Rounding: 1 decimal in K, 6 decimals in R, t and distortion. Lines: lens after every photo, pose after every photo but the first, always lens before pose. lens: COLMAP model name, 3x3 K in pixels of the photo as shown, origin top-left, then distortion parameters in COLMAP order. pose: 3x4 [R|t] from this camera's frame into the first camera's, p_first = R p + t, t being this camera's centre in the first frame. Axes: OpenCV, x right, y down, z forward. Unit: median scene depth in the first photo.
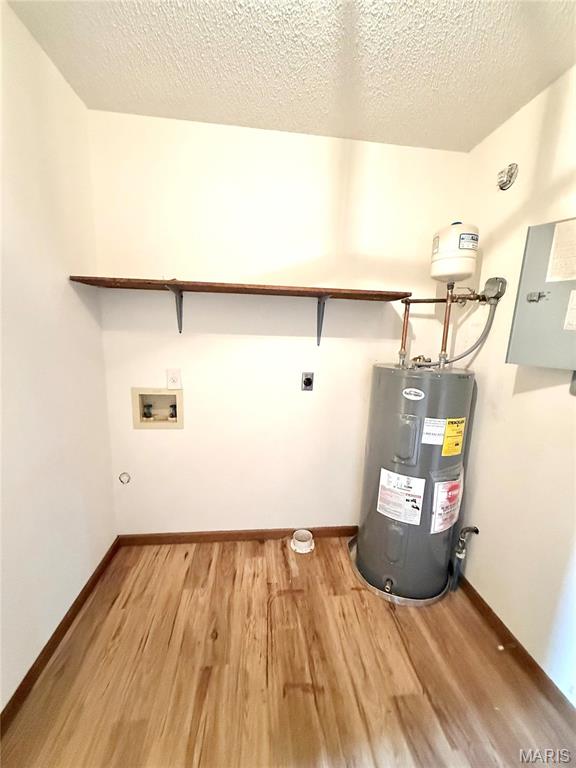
lens RADIAL K [[306.1, 0, 288.0], [0, 306.1, 384.0], [0, 0, 1]] dist [-0.000429, -0.000031]
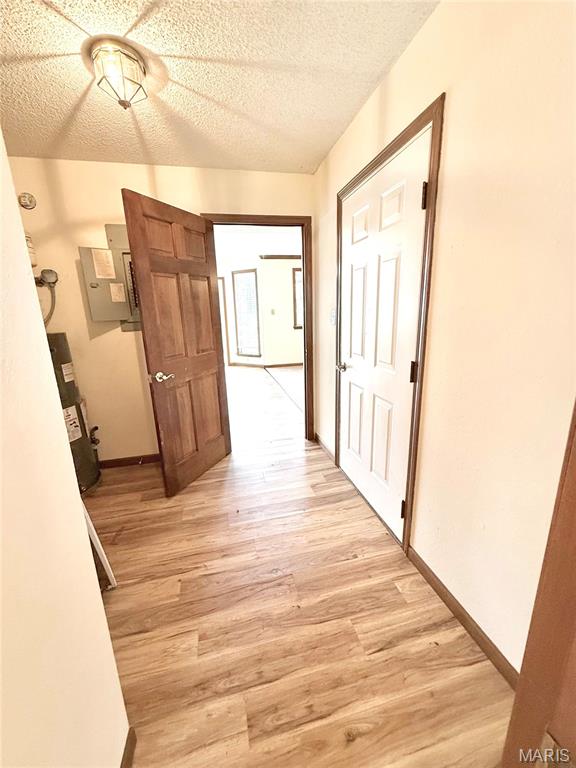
lens RADIAL K [[306.1, 0, 288.0], [0, 306.1, 384.0], [0, 0, 1]] dist [-0.000429, -0.000031]
pose [[-0.125465, -0.271692, 0.954171, -1.167077], [0.202999, 0.934391, 0.292753, -0.015183], [-0.971107, 0.230426, -0.062080, 0.056623]]
